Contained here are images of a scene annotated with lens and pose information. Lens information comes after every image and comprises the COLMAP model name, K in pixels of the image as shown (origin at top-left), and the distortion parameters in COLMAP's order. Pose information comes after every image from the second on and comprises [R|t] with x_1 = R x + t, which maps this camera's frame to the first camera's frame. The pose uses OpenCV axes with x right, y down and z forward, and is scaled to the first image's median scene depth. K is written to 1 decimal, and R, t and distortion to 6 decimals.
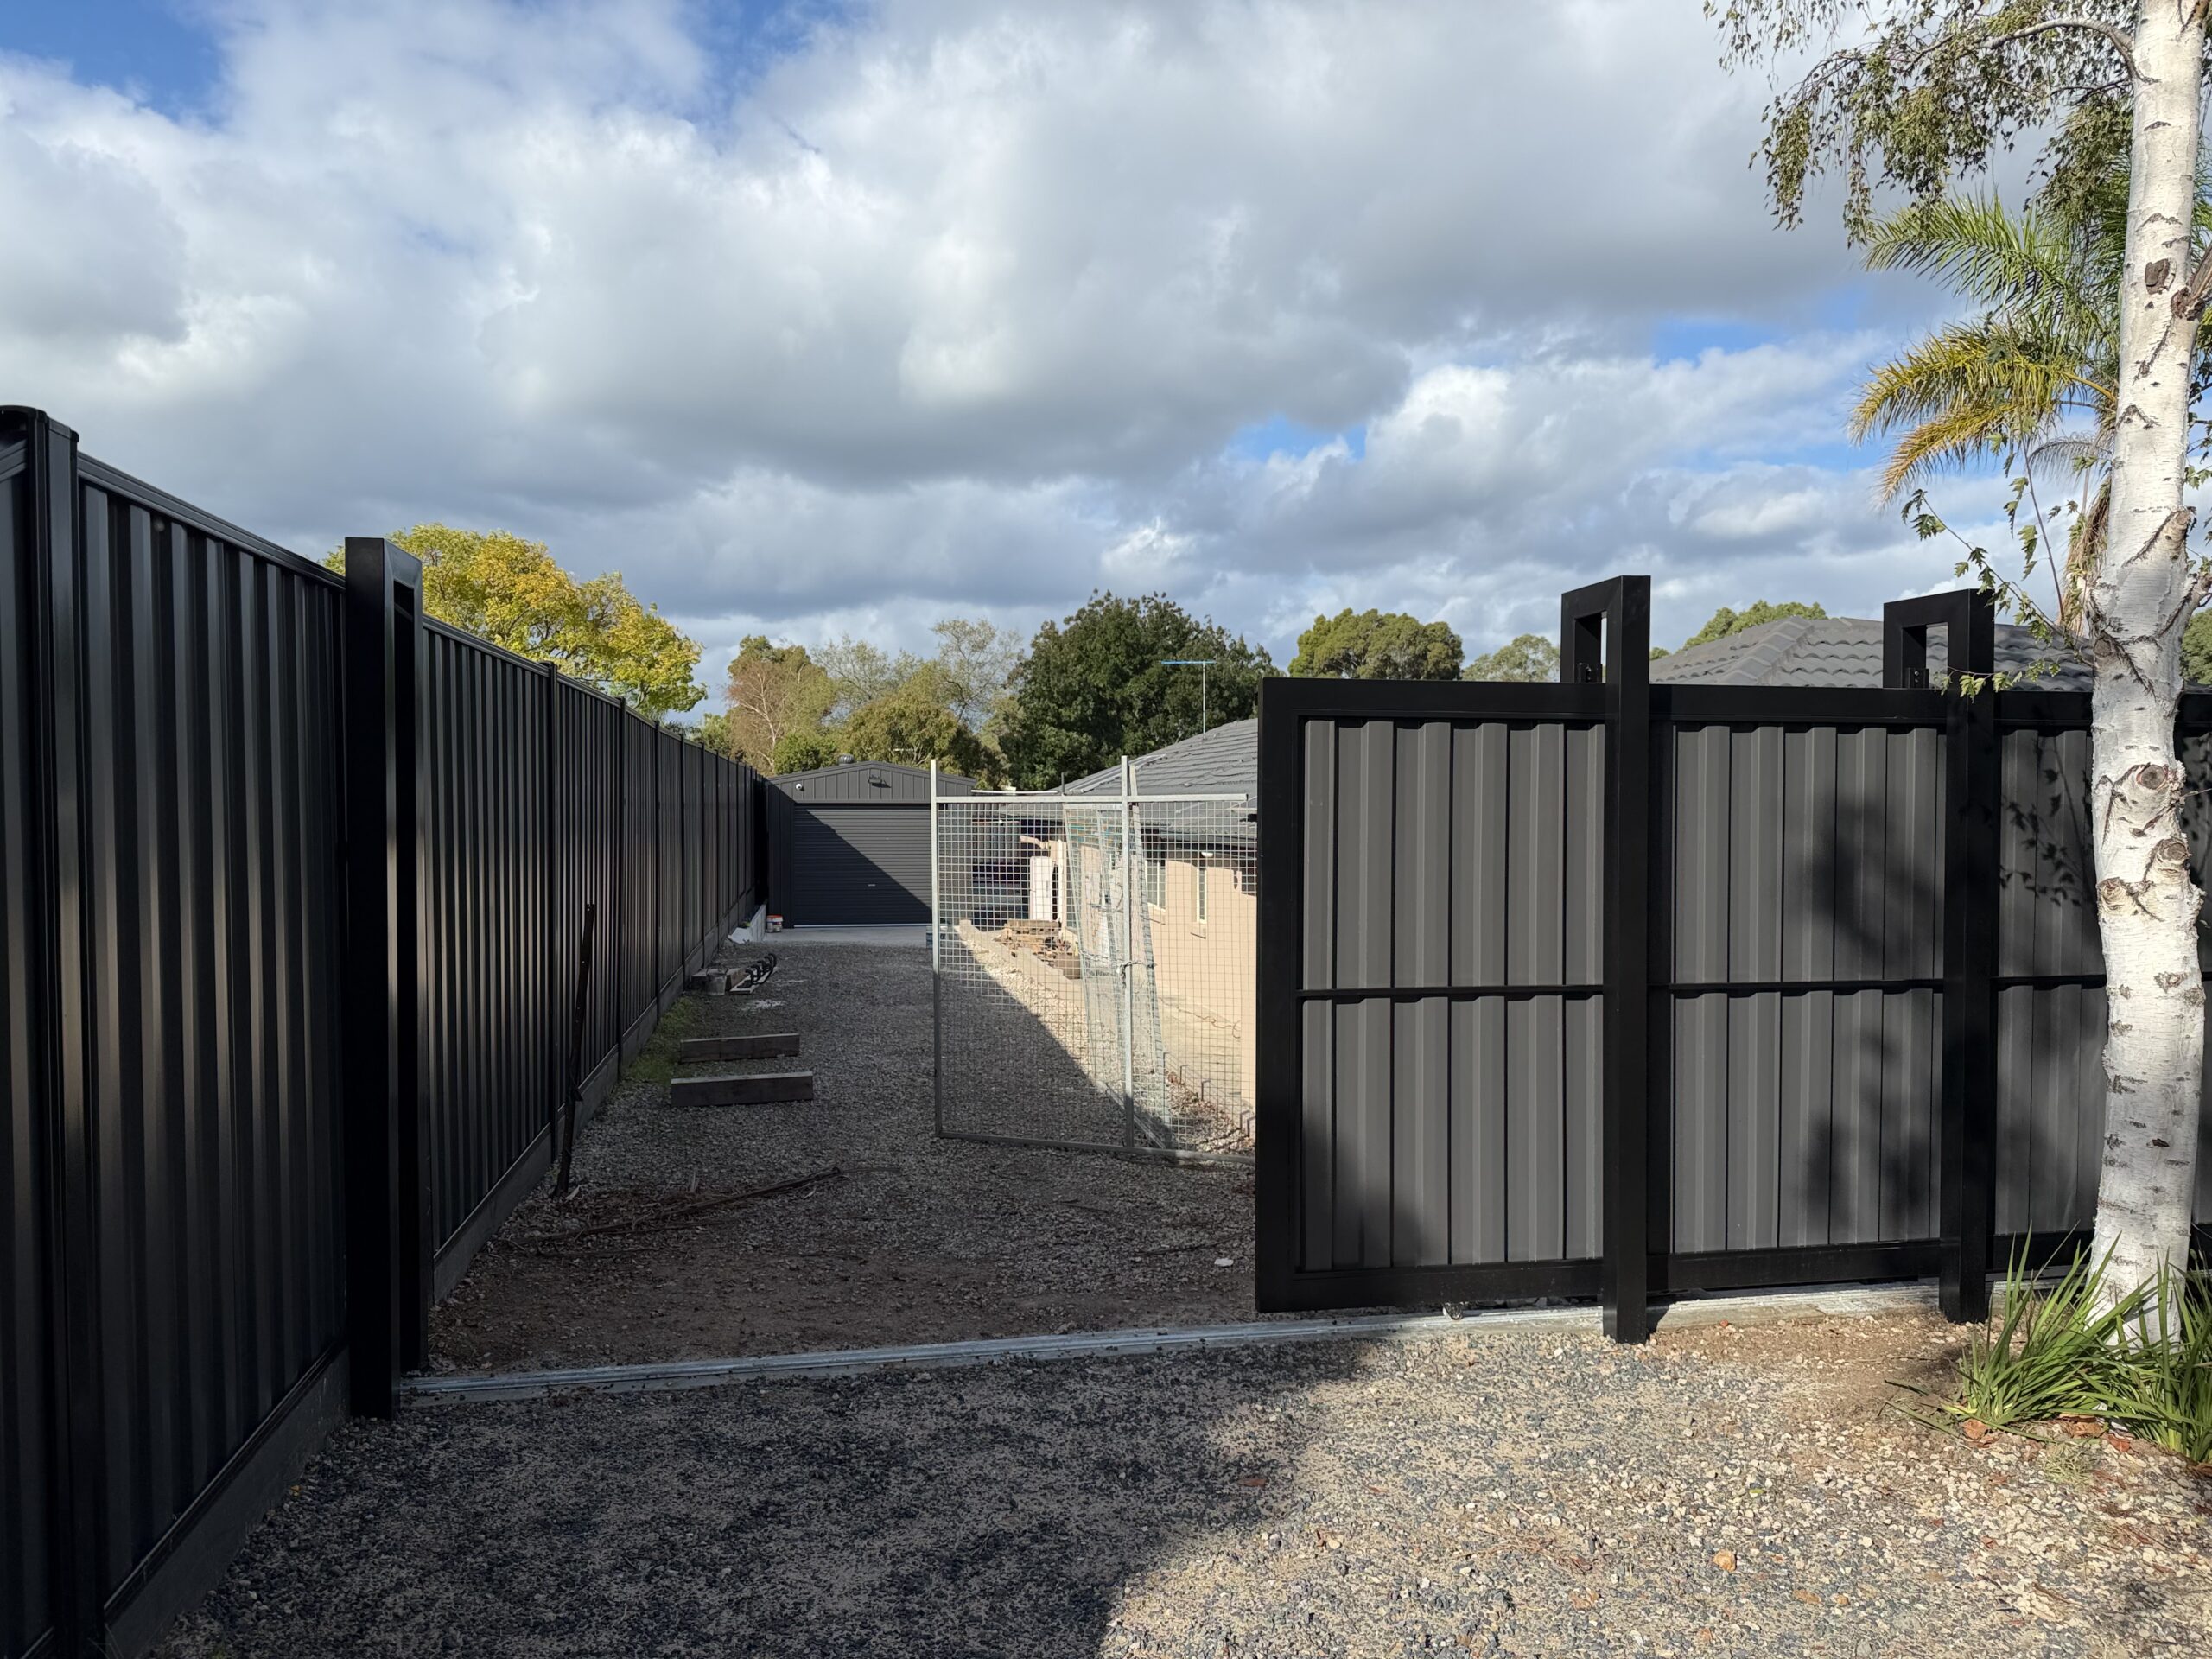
lens RADIAL K [[1540.9, 0, 1106.0], [0, 1540.9, 829.5], [0, 0, 1]] dist [-0.008151, -0.002188]
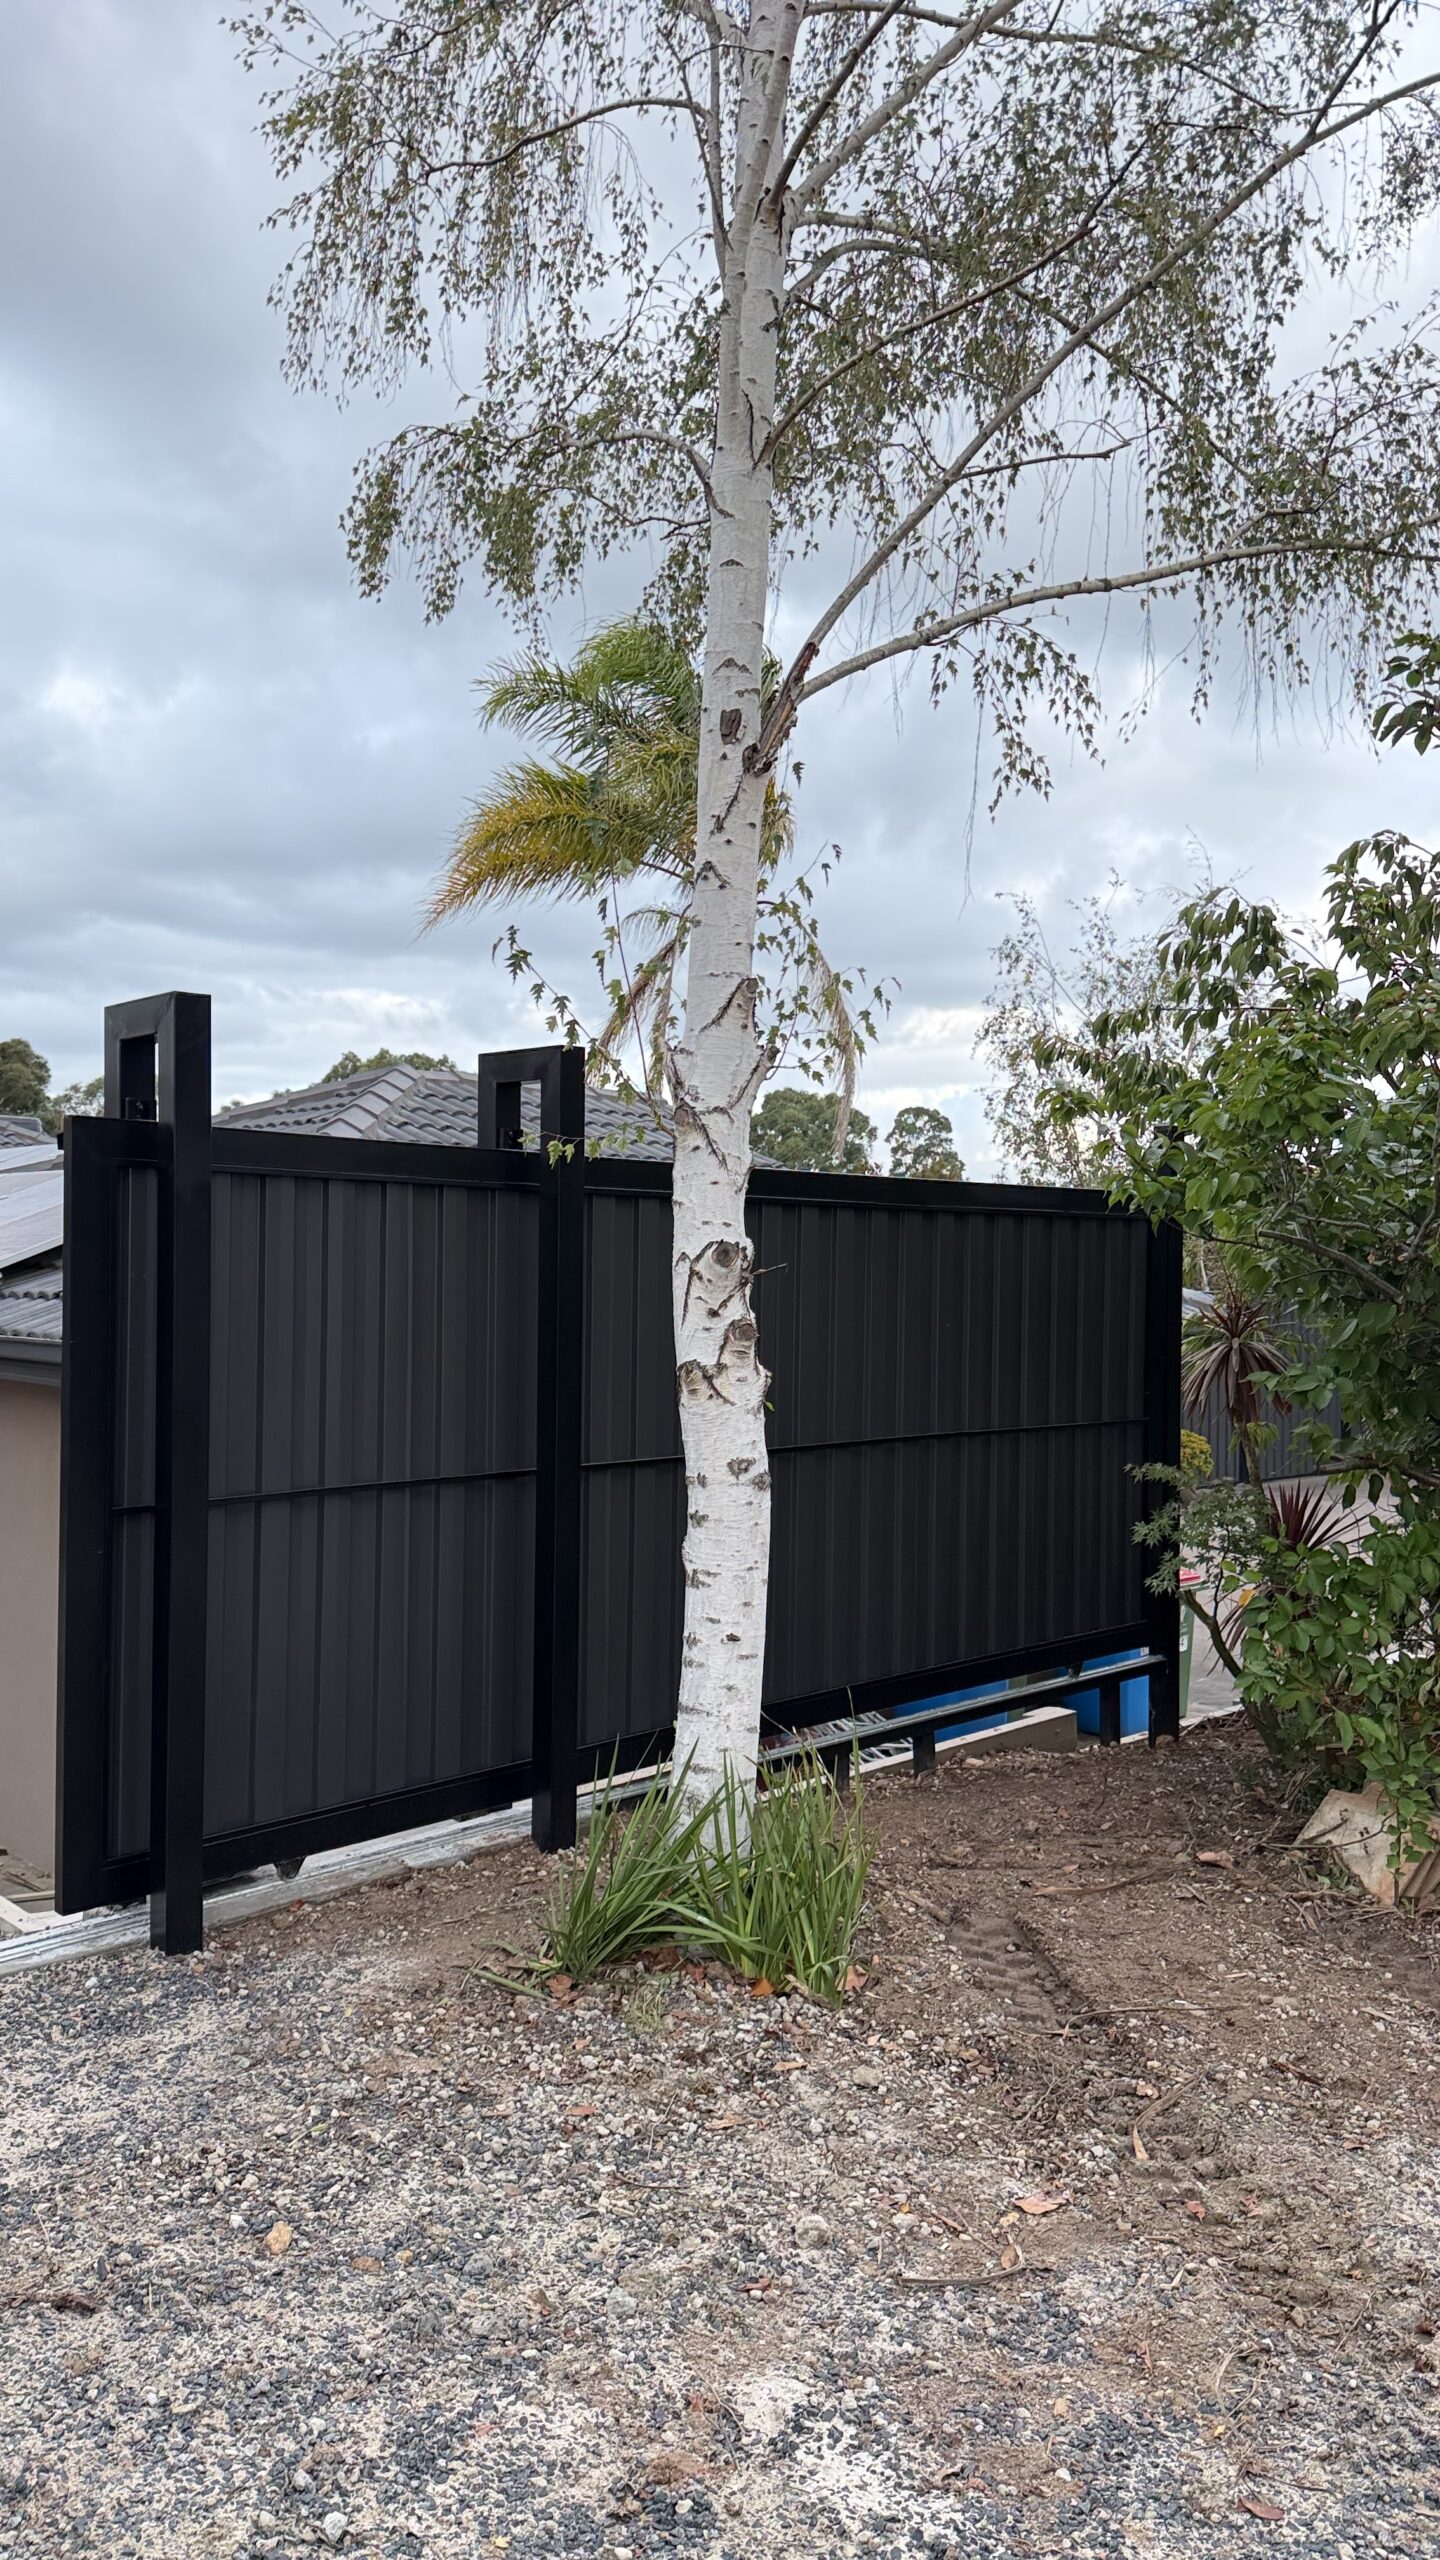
lens RADIAL K [[1746.7, 0, 716.0], [0, 1746.7, 1293.6], [0, 0, 1]] dist [0.144193, -0.324590]
pose [[0.833285, -0.000874, 0.552843, 0.070949], [0.000556, 1.000000, 0.000743, -0.010248], [-0.552843, -0.000311, 0.833285, 0.090339]]
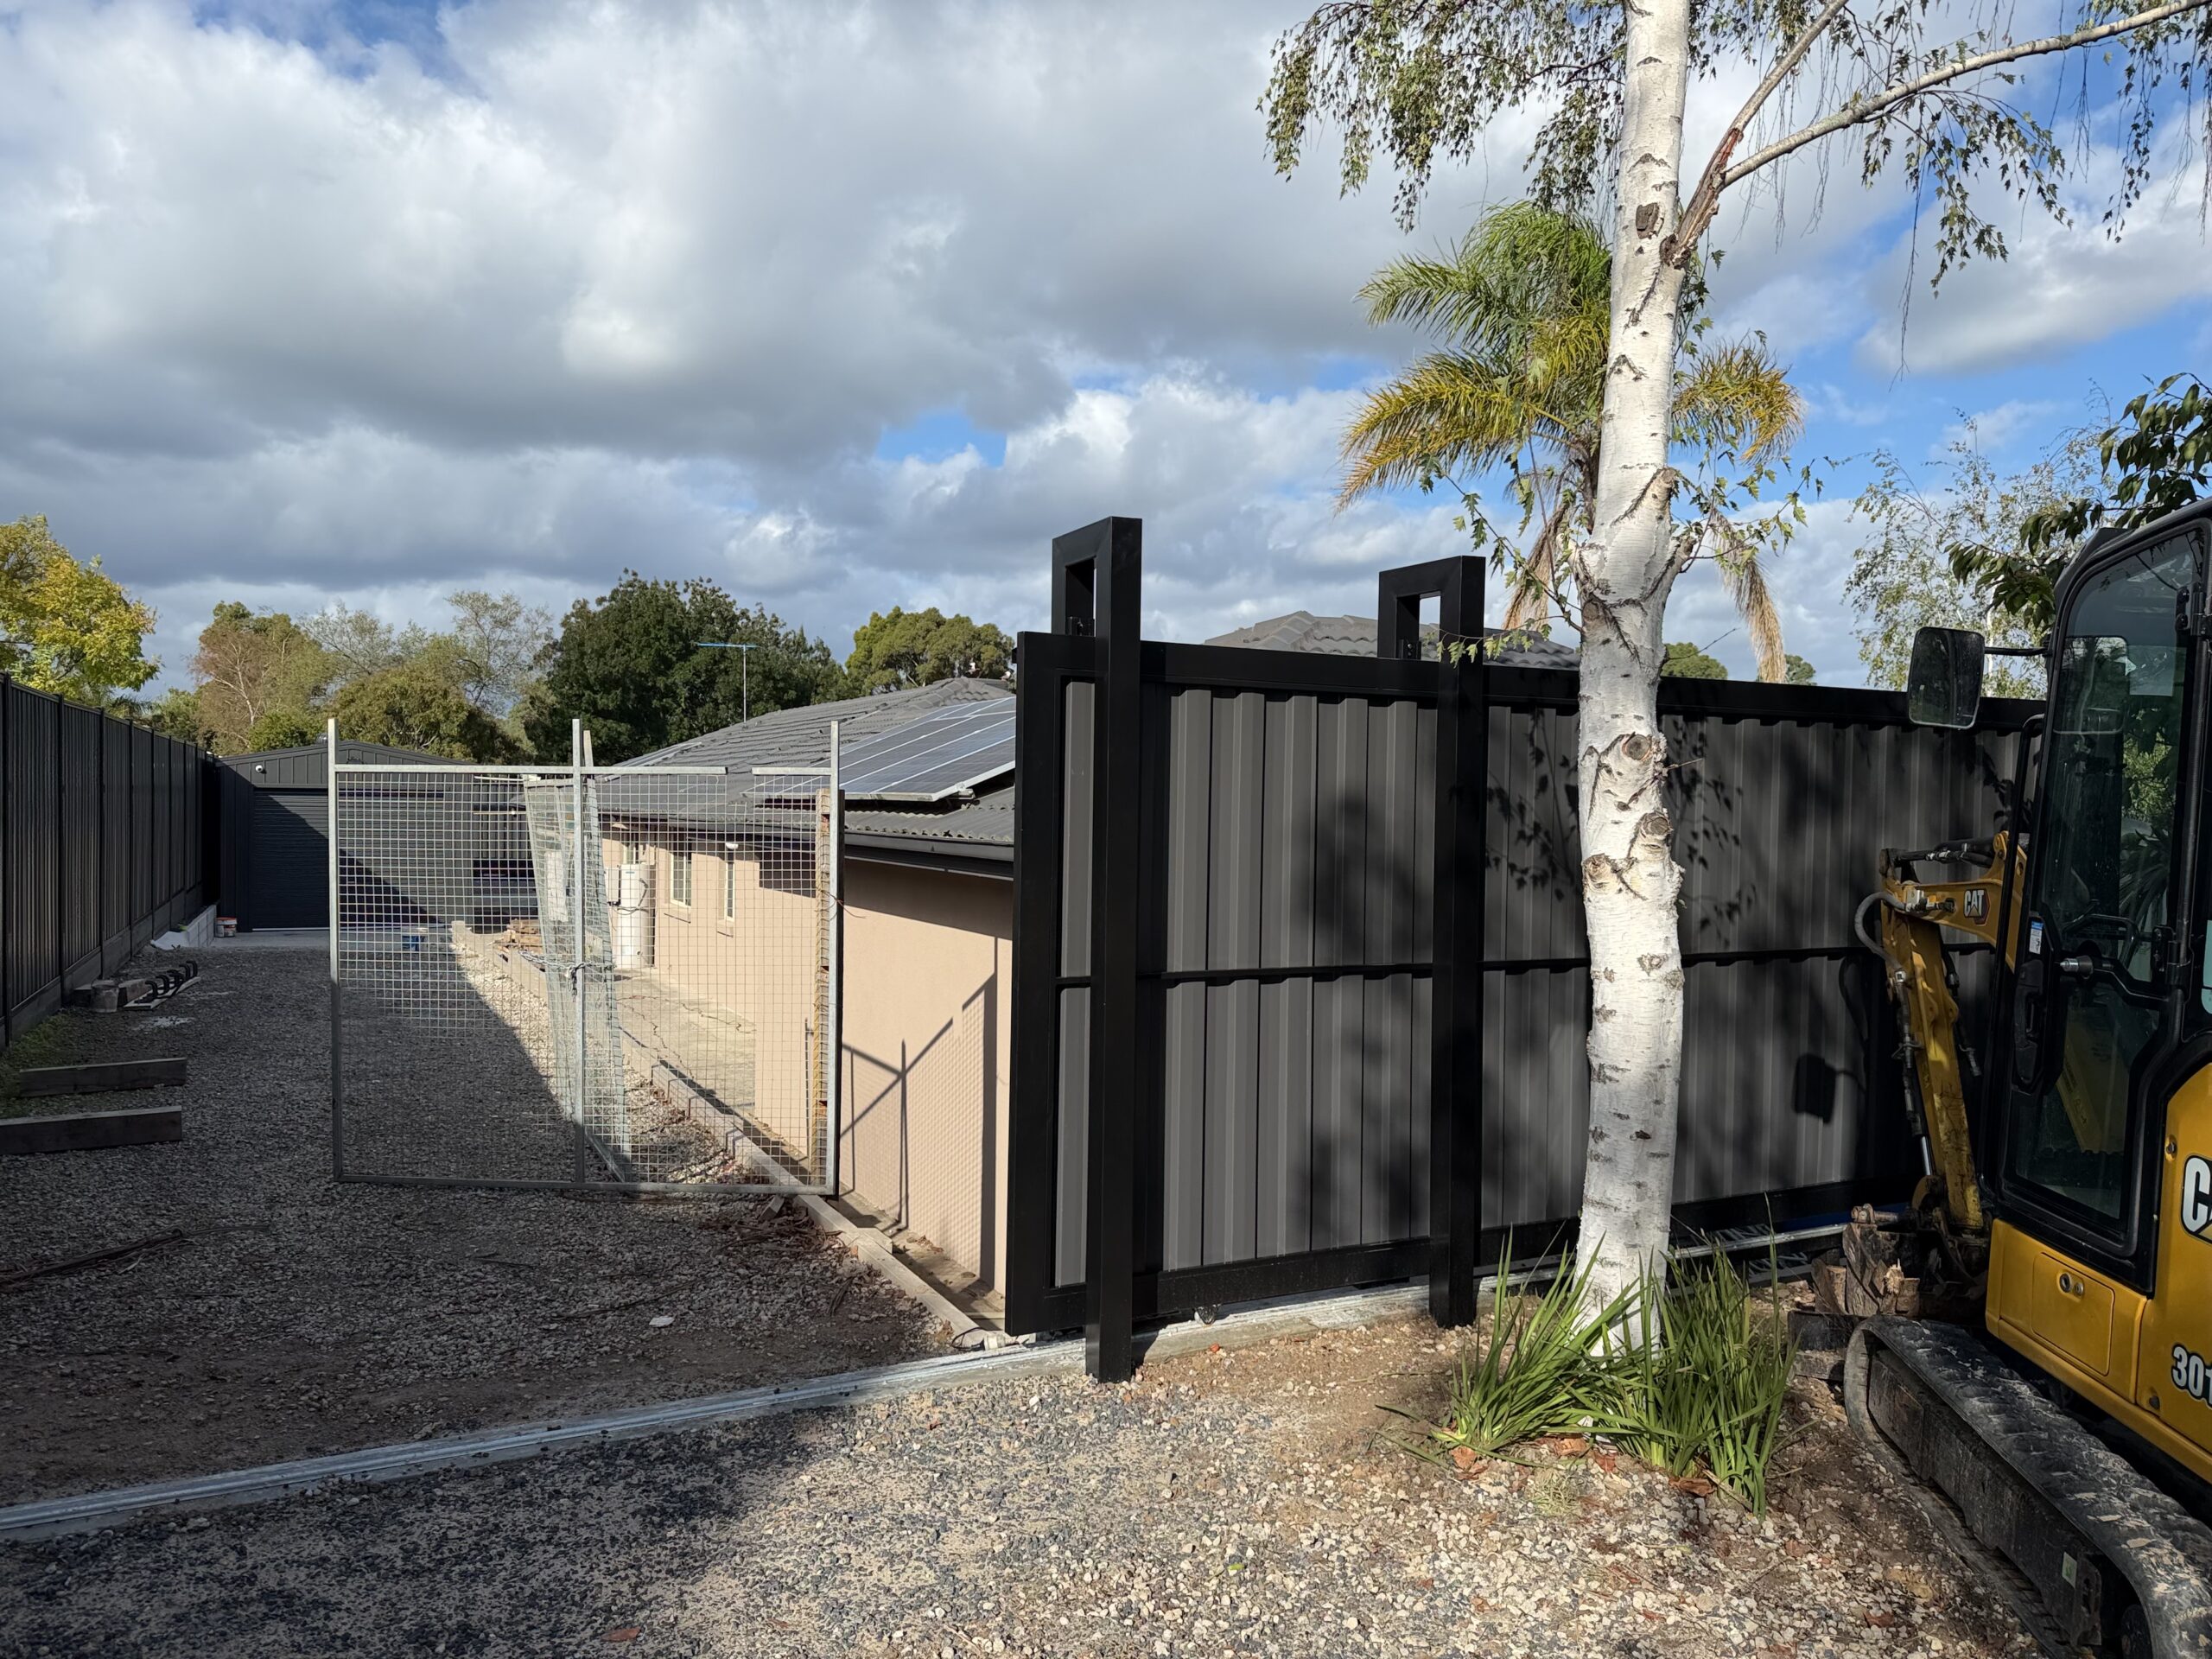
lens RADIAL K [[1536.9, 0, 1102.7], [0, 1536.9, 836.8], [0, 0, 1]] dist [0.084759, -0.128690]
pose [[0.959485, 0.005138, 0.281712, 0.092998], [-0.007026, 0.999959, 0.005693, 0.016788], [-0.281671, -0.007442, 0.959482, 0.167856]]
